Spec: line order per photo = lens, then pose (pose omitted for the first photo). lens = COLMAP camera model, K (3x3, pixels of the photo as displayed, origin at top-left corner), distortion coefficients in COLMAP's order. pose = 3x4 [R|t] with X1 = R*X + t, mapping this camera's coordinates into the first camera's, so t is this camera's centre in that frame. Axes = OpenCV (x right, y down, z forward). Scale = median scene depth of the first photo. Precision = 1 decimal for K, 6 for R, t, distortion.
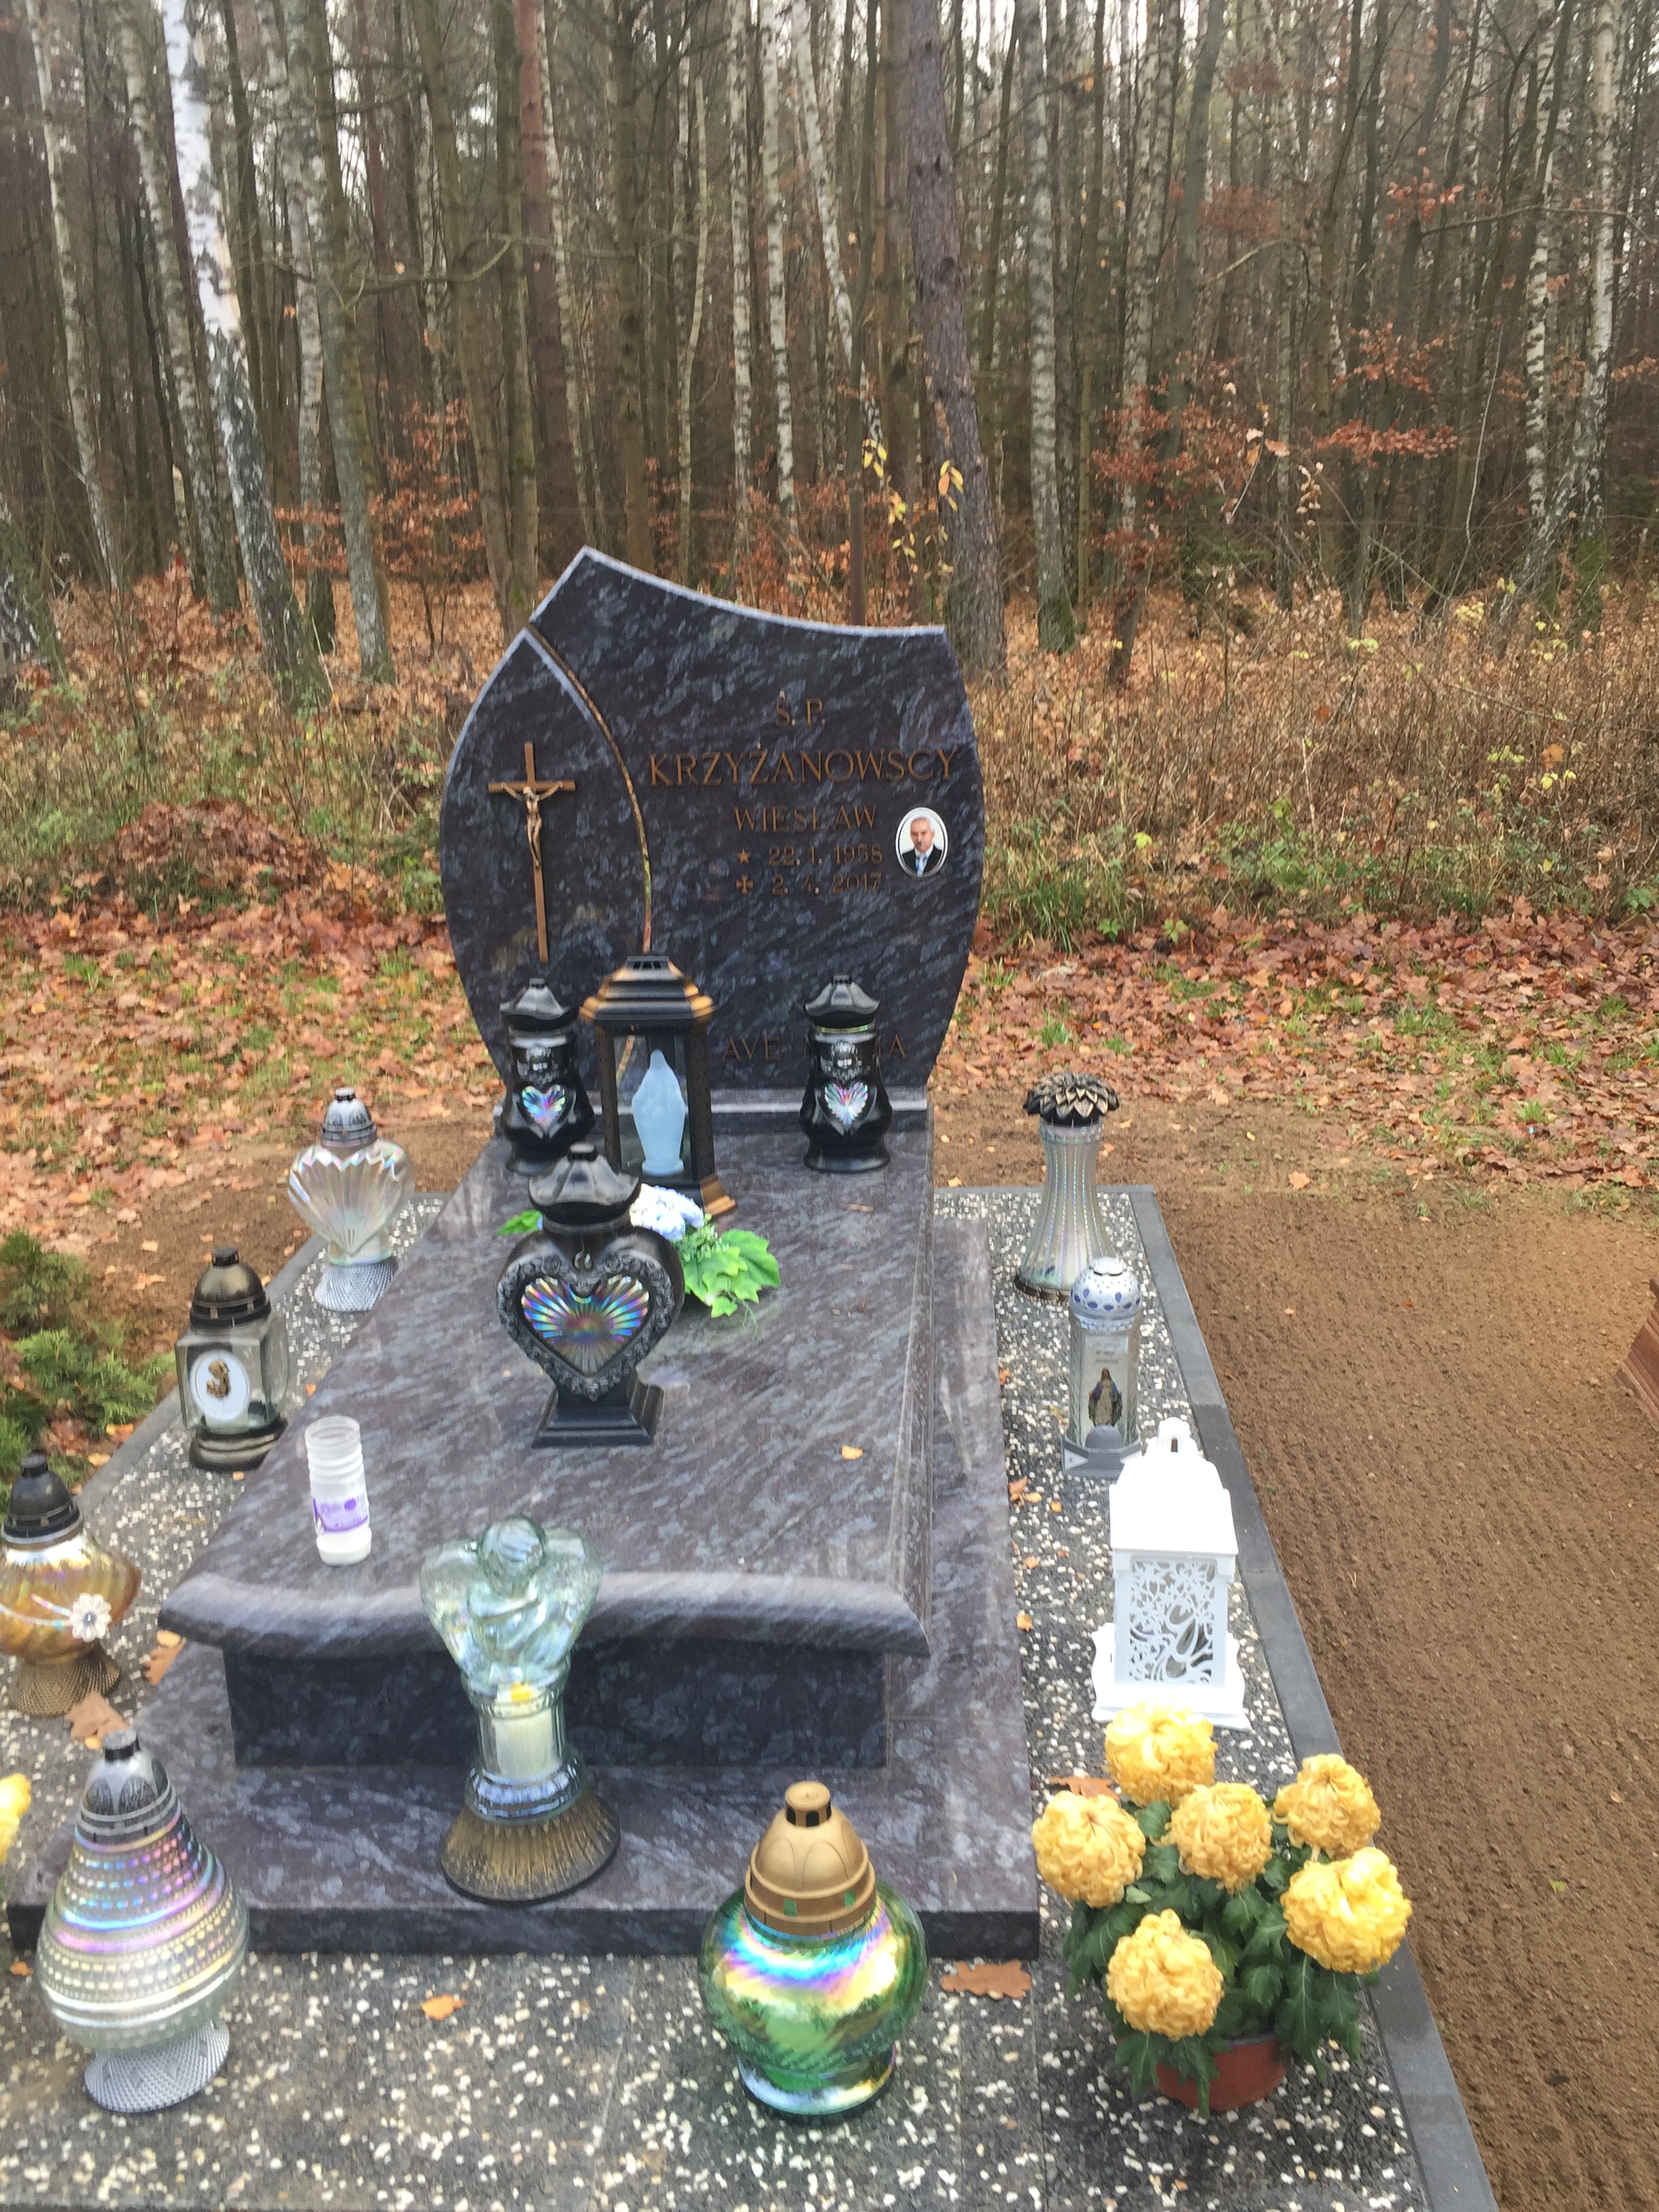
lens RADIAL K [[2143.6, 0, 851.9], [0, 2143.6, 1104.3], [0, 0, 1]] dist [0.089255, -0.169475]
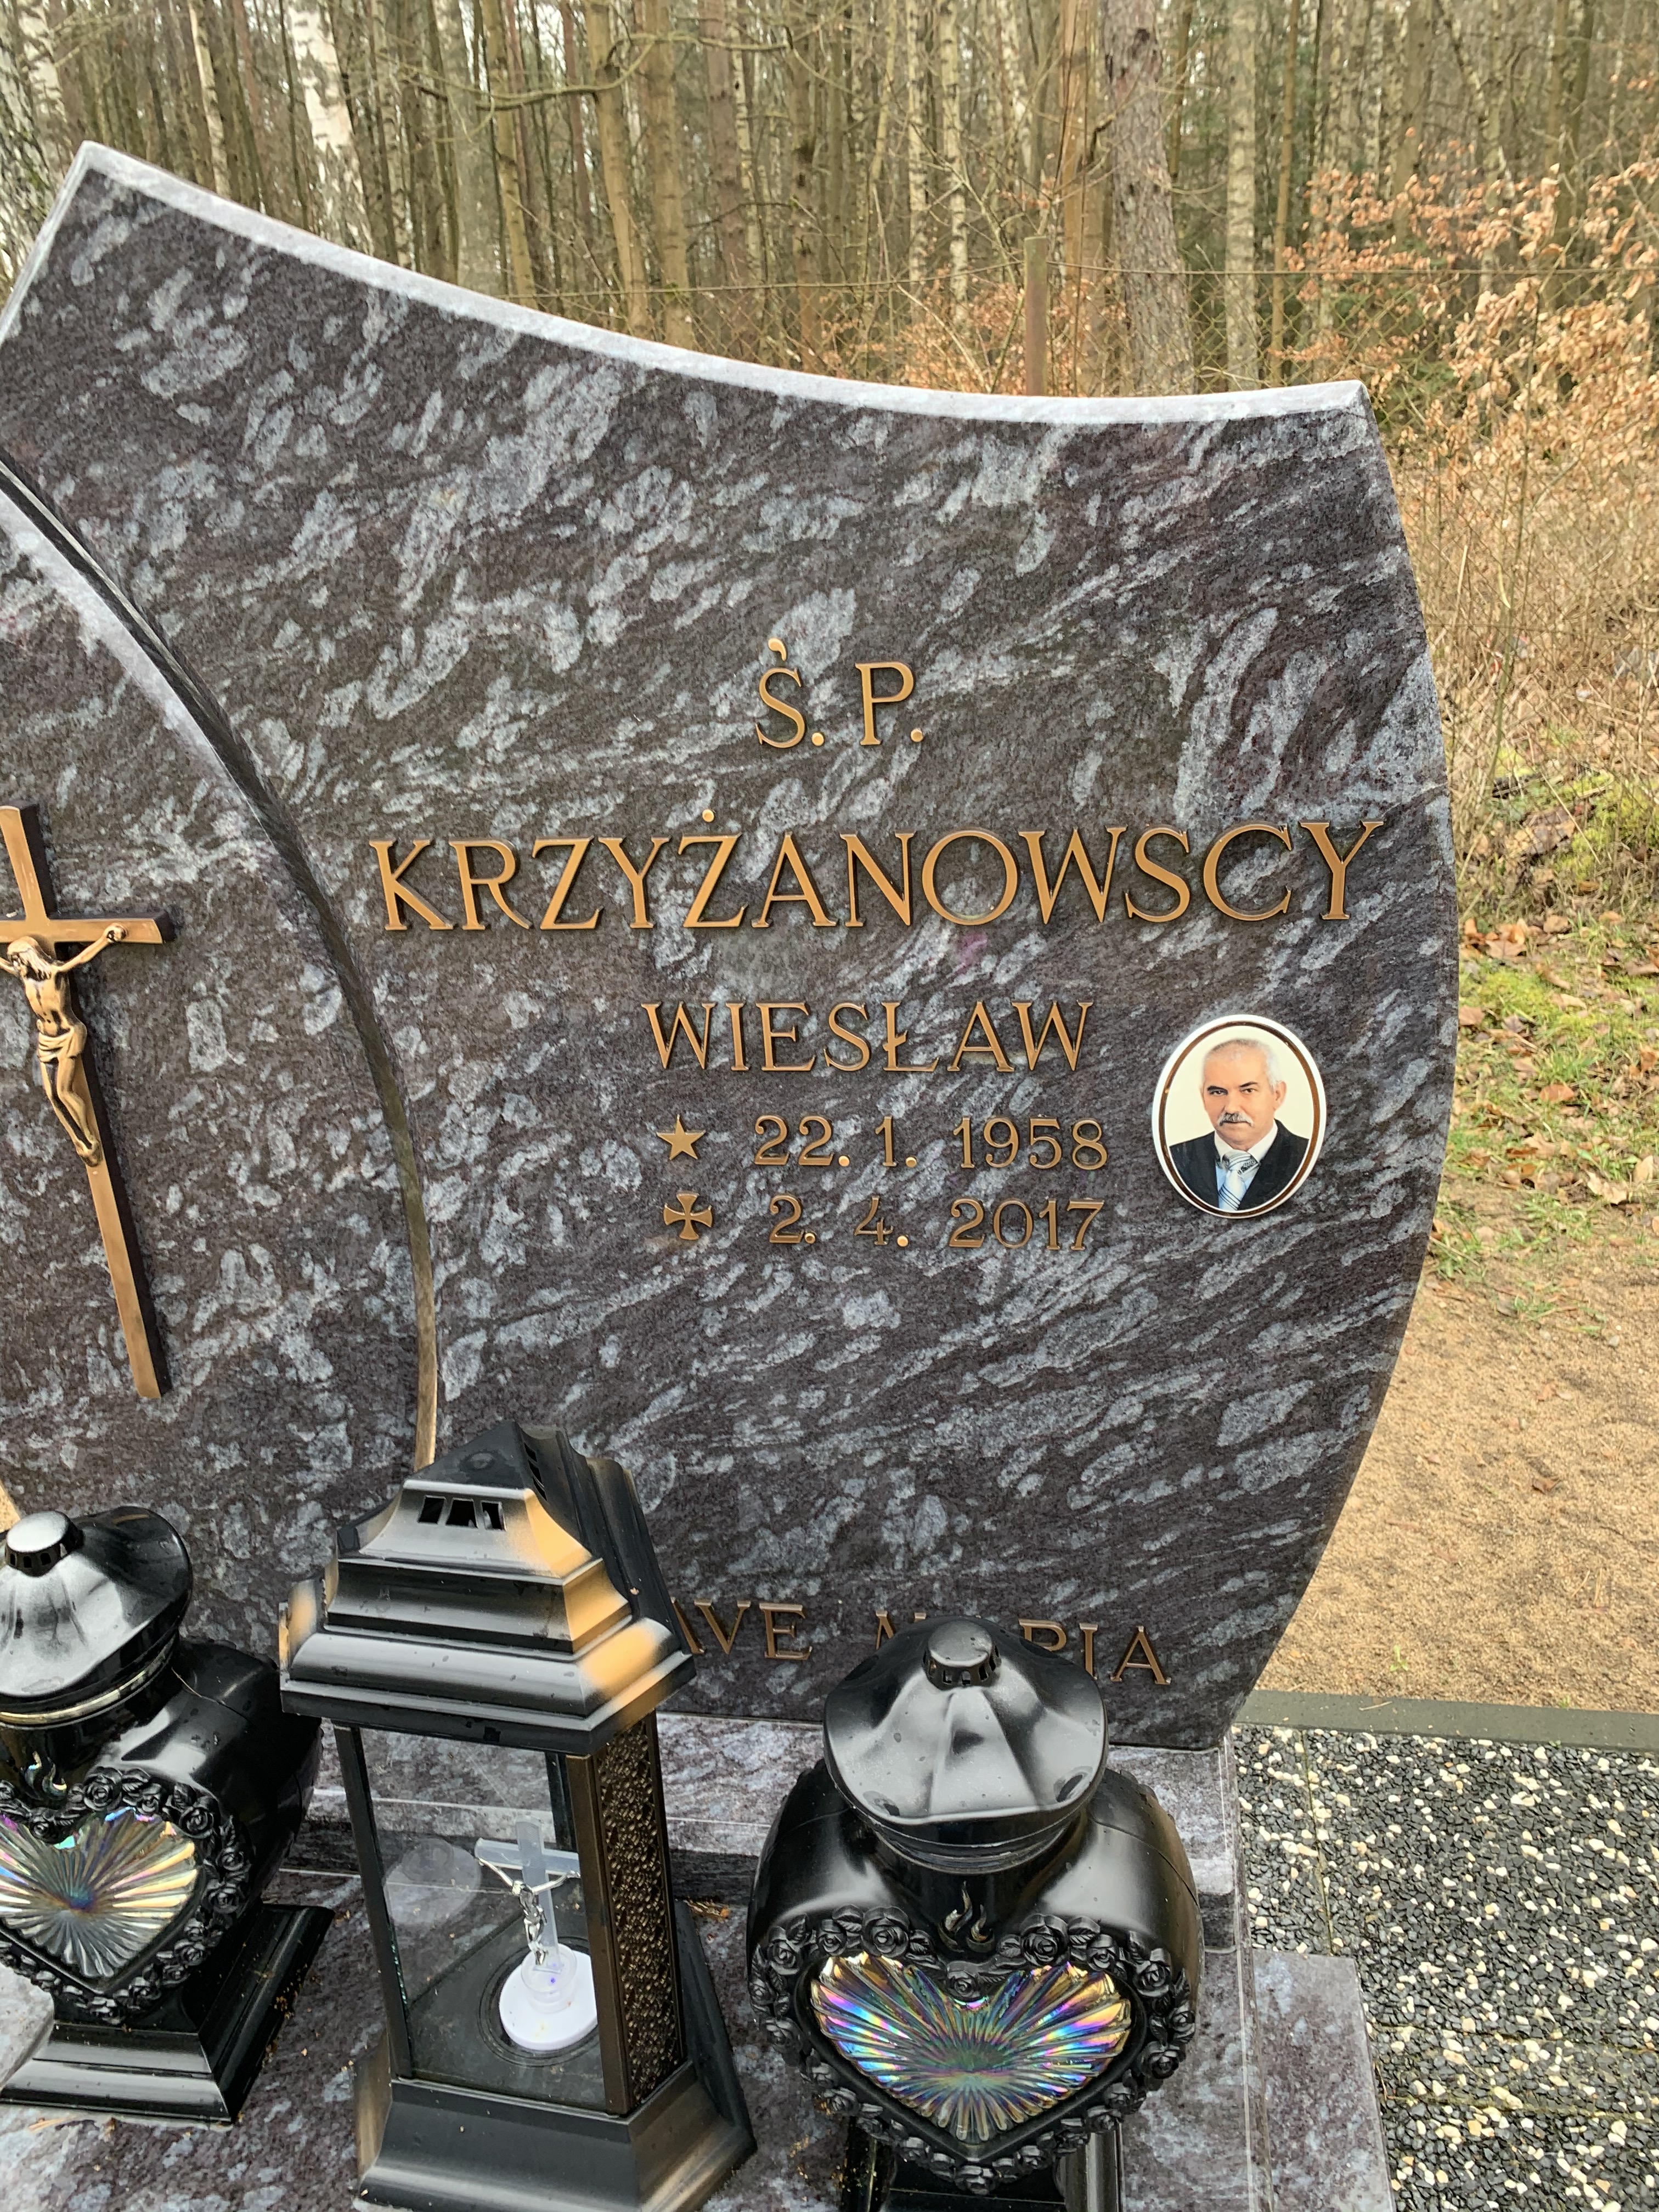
lens RADIAL K [[1894.8, 0, 815.4], [0, 1894.8, 1106.7], [0, 0, 1]] dist [0.065054, -0.062207]
pose [[0.993980, 0.006586, -0.109365, 0.001970], [0.004643, 0.994763, 0.102100, -0.150793], [0.109464, -0.101993, 0.988744, 0.721174]]
